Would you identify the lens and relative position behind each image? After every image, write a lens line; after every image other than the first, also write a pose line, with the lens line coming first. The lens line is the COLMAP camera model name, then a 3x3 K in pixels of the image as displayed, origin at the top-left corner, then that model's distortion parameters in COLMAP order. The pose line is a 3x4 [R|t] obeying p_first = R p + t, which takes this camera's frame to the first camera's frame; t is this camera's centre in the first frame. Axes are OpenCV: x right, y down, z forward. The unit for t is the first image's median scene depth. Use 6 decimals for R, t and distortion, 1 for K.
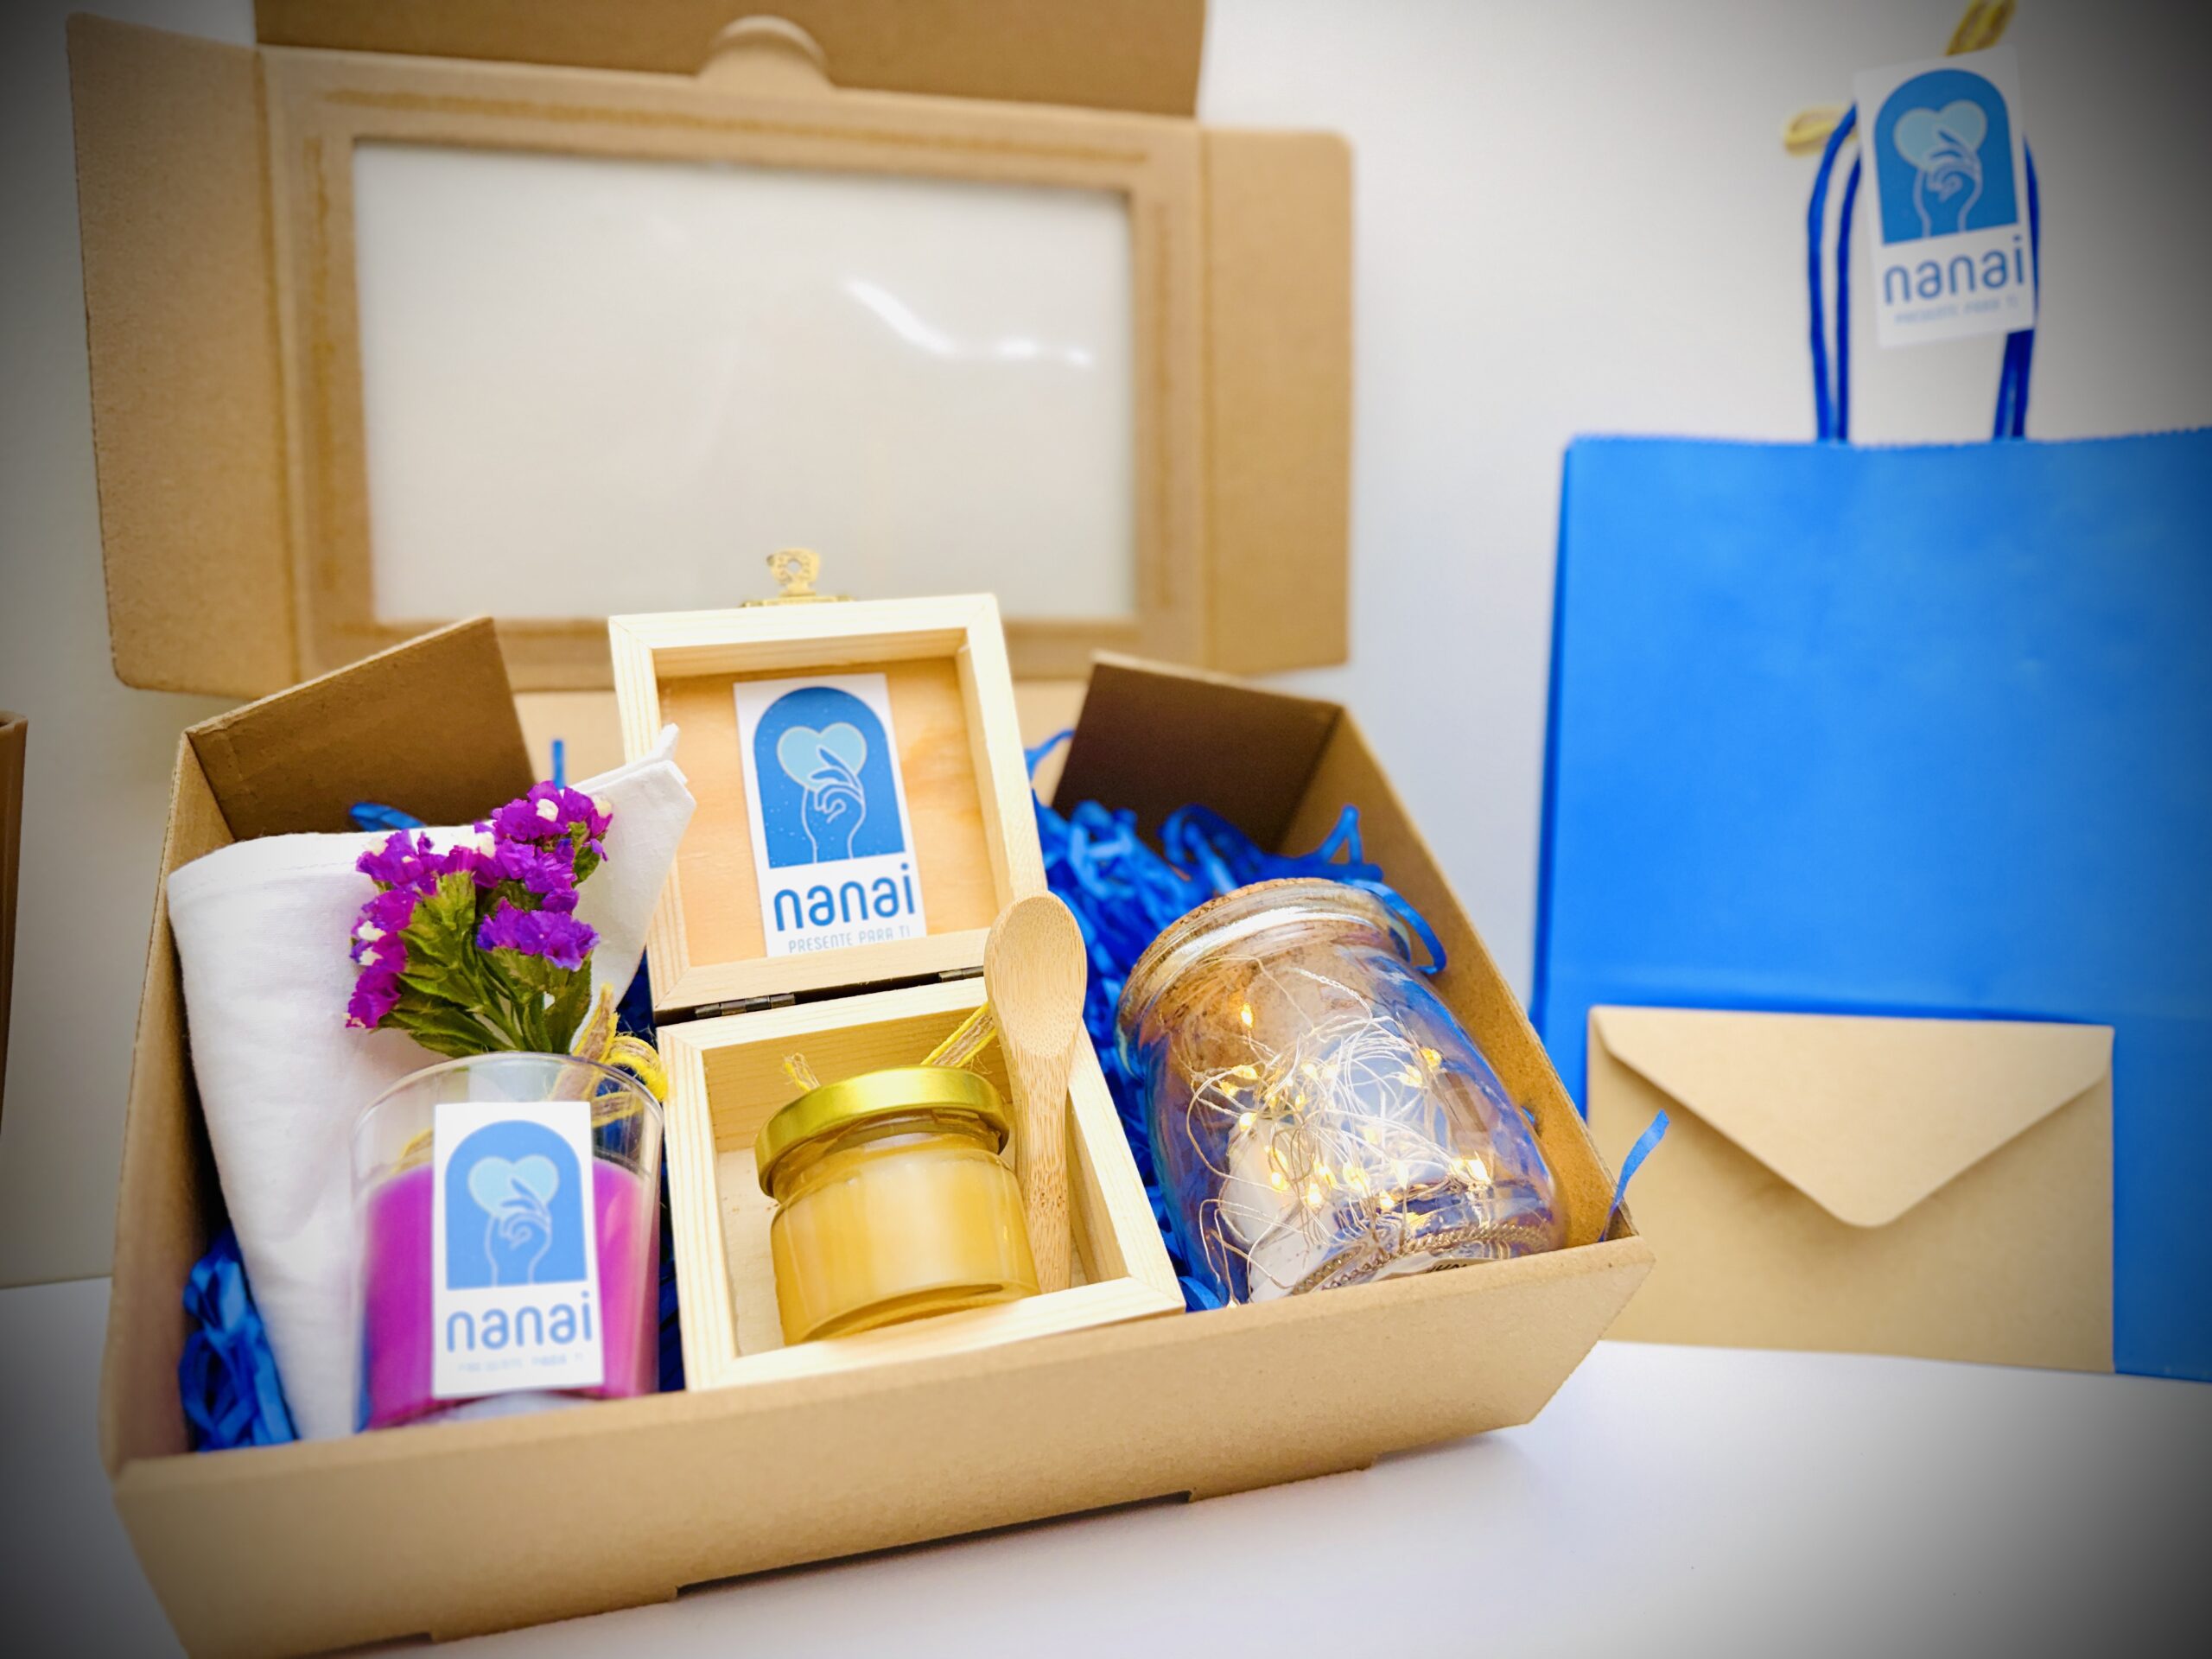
lens RADIAL K [[1507.8, 0, 1151.1], [0, 1507.8, 820.8], [0, 0, 1]] dist [0.043320, -0.084979]
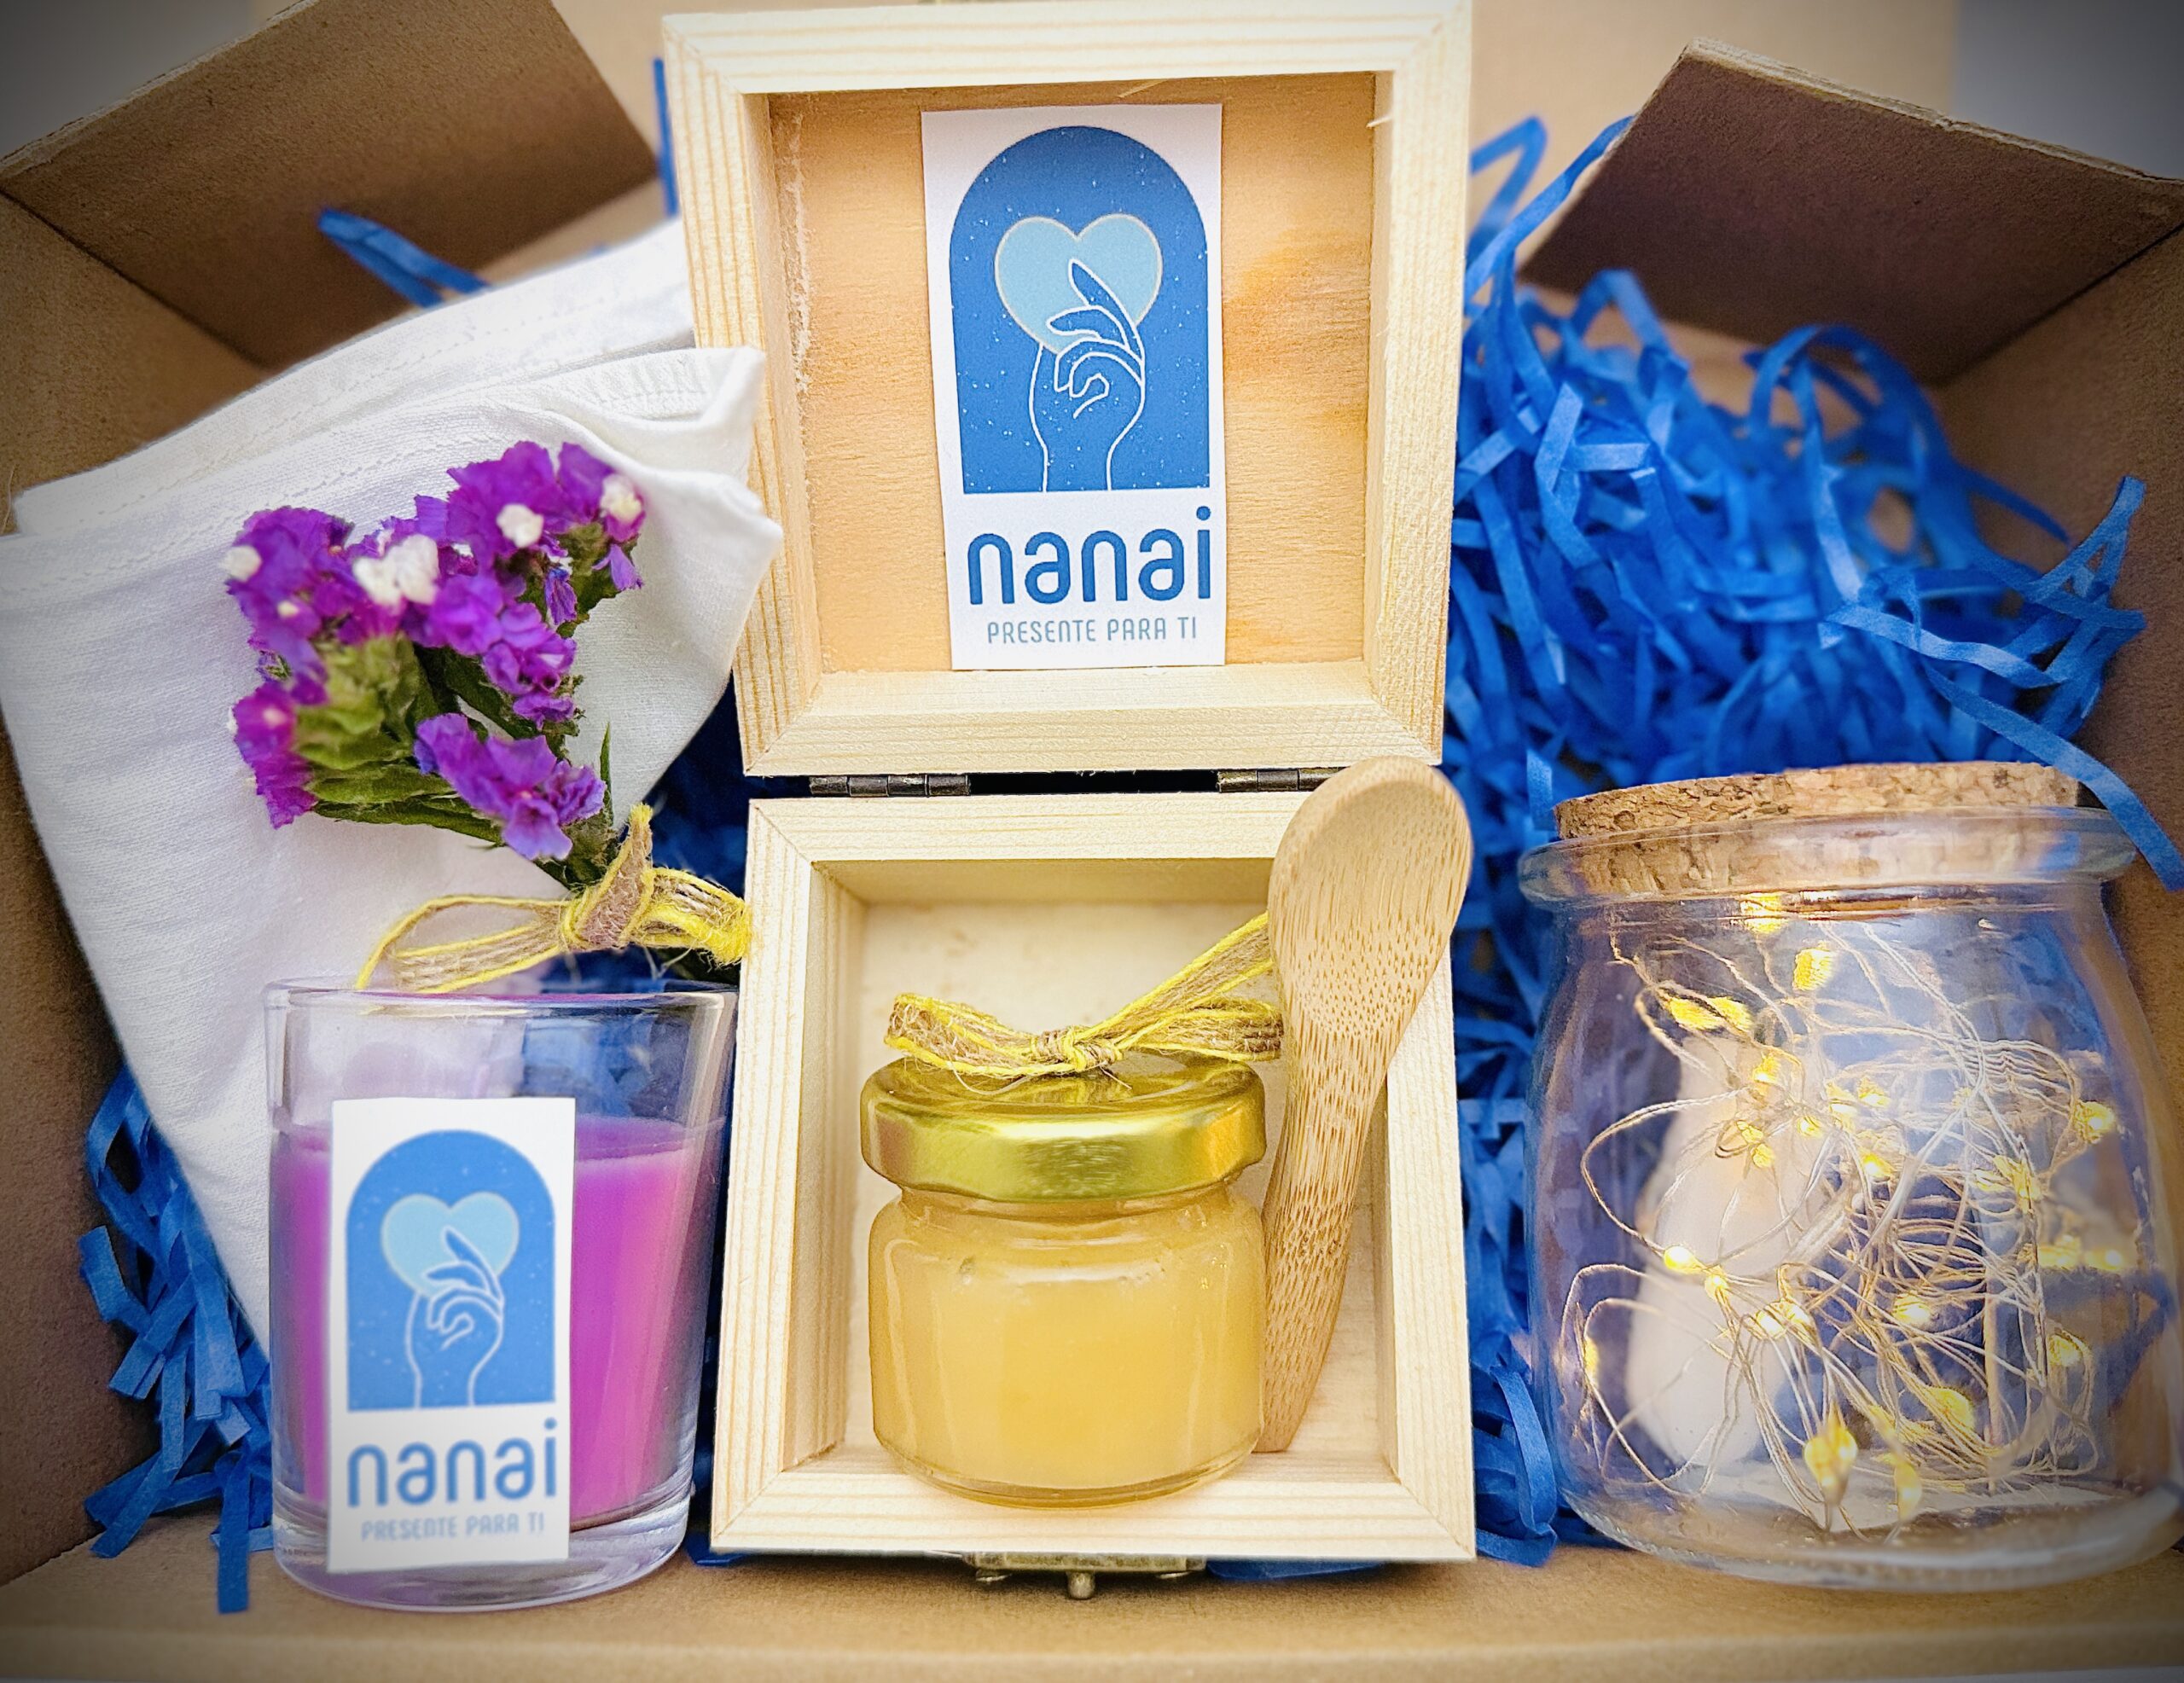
lens RADIAL K [[1854.0, 0, 1069.5], [0, 1854.0, 787.4], [0, 0, 1]] dist [0.076464, -0.004261]
pose [[0.936864, 0.254573, -0.239747, -0.023505], [-0.060183, 0.792739, 0.606584, -0.300222], [0.344477, -0.553857, 0.758009, 0.430877]]
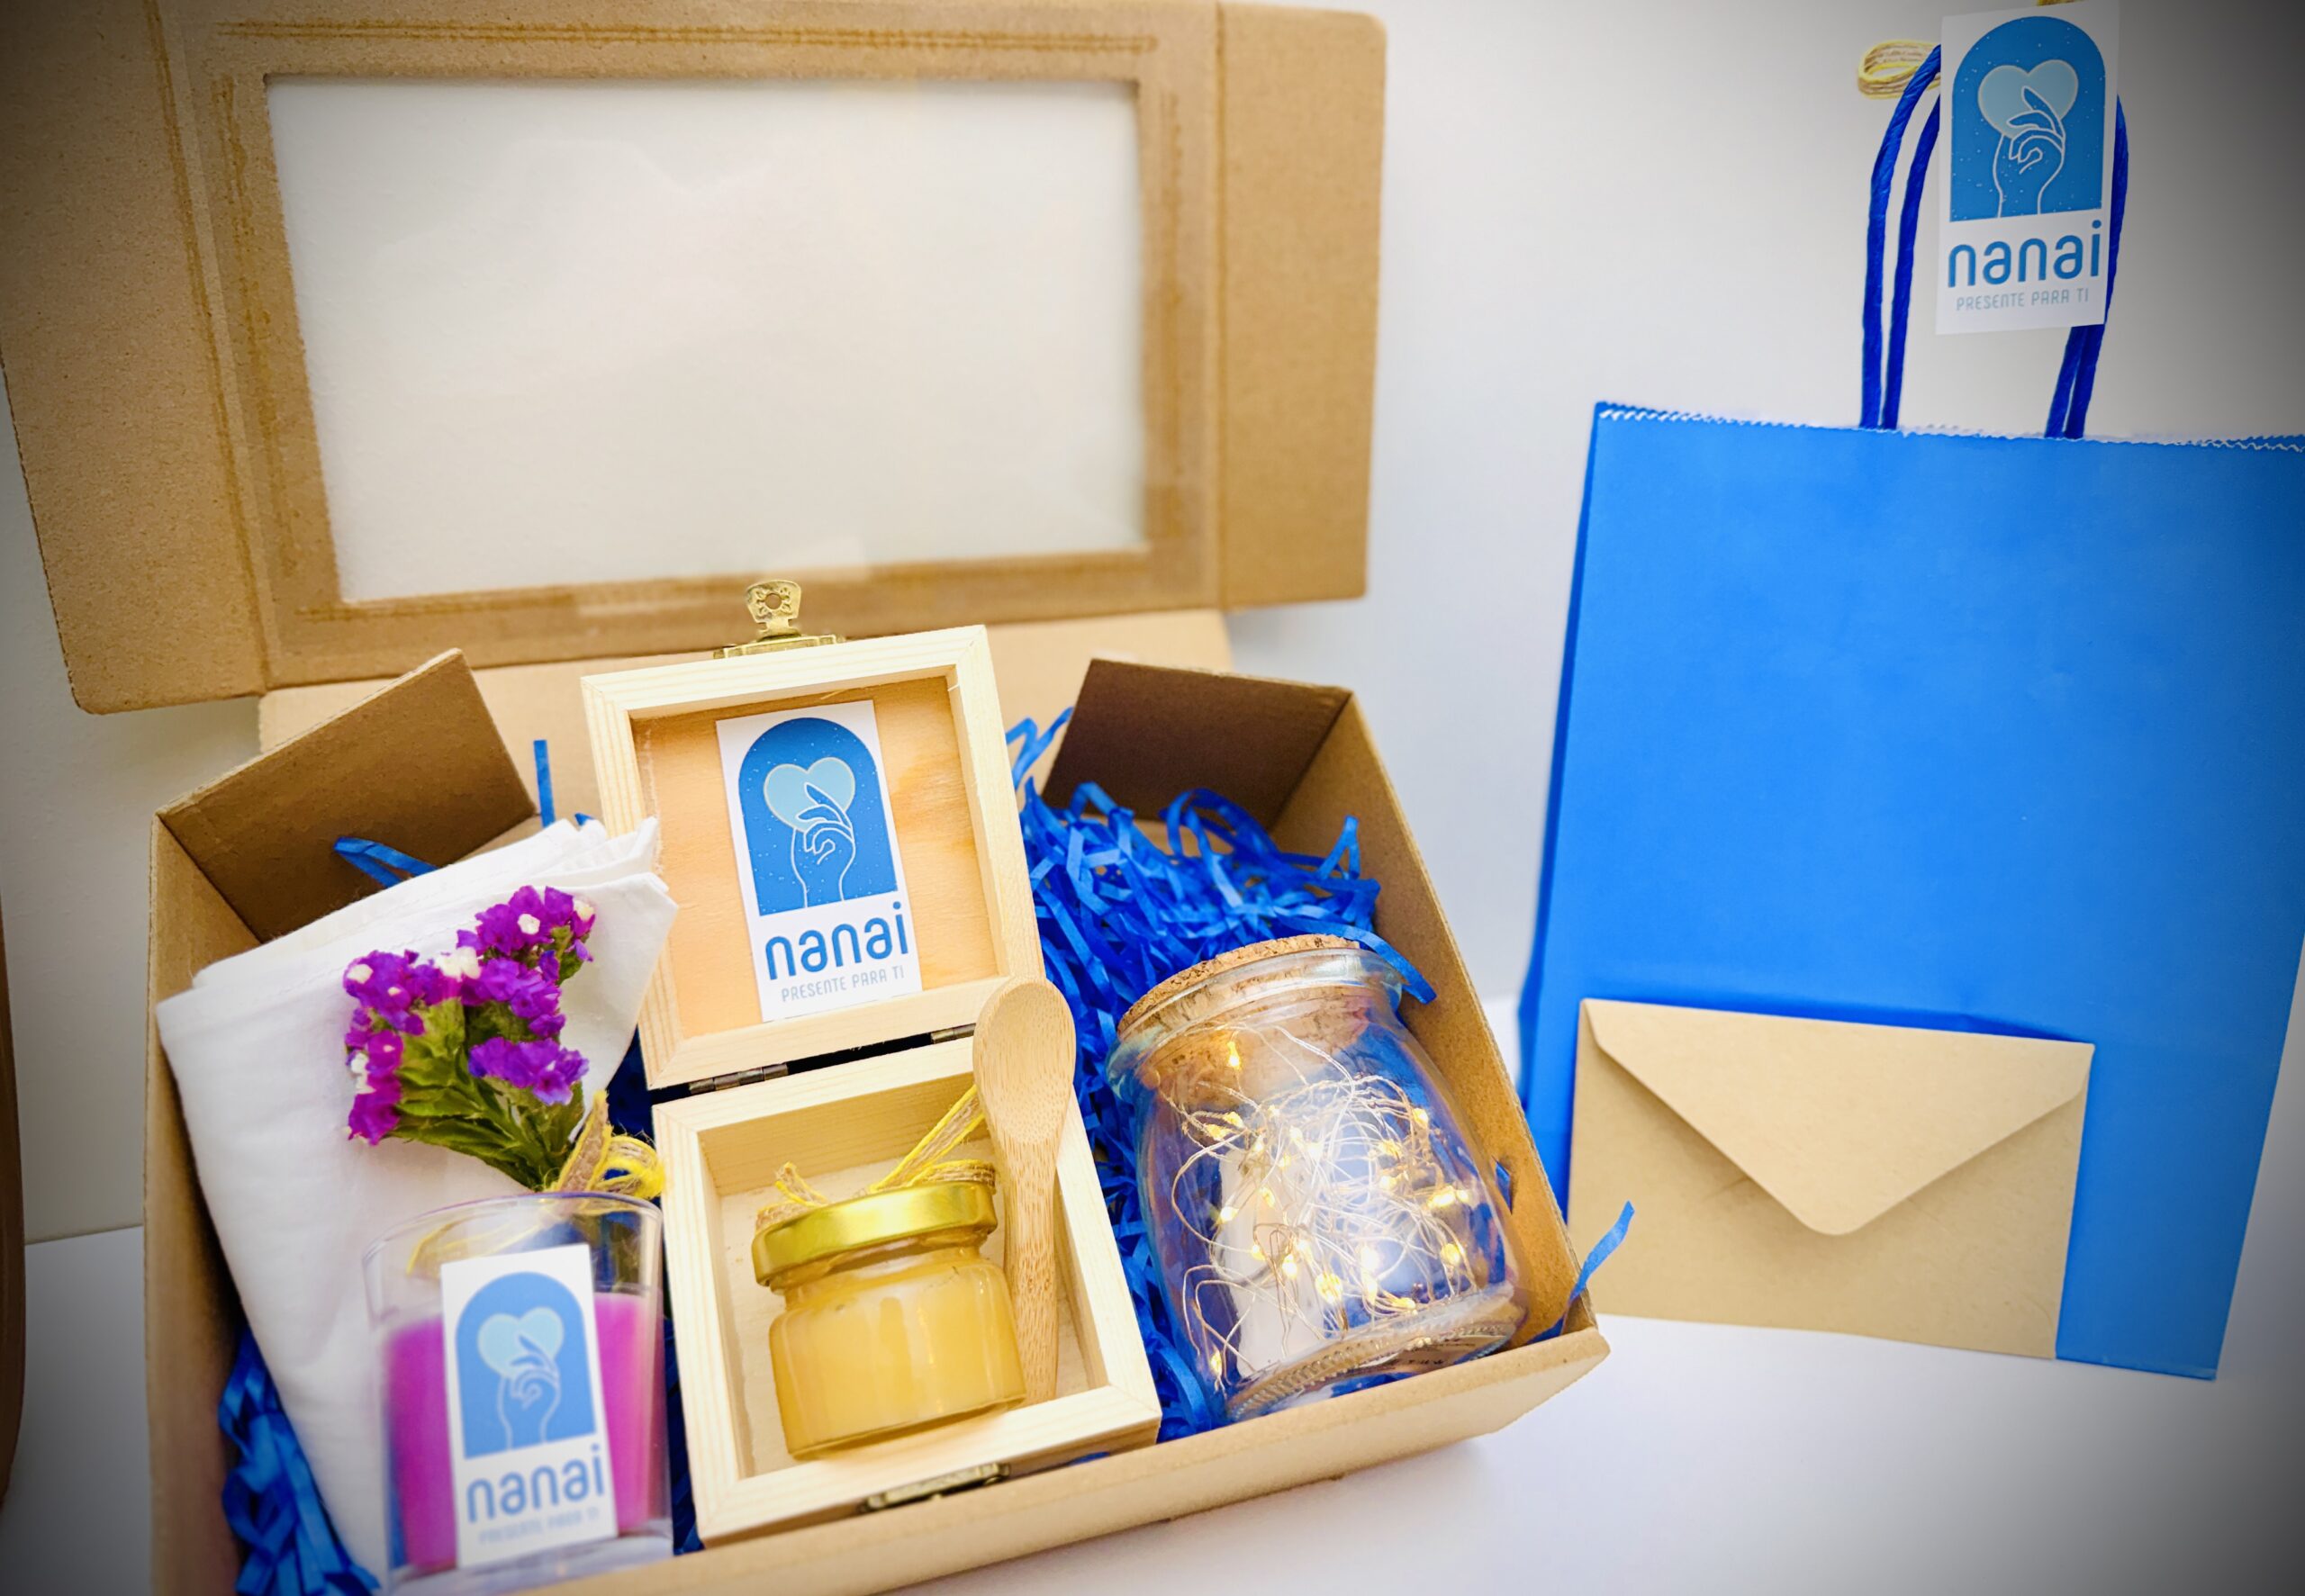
lens RADIAL K [[1577.9, 0, 1205.4], [0, 1577.9, 761.4], [0, 0, 1]] dist [0.019580, -0.049176]
pose [[0.999894, 0.011582, 0.008846, 0.029997], [-0.013094, 0.980418, 0.196493, -0.275084], [-0.006397, -0.196588, 0.980465, -0.000758]]
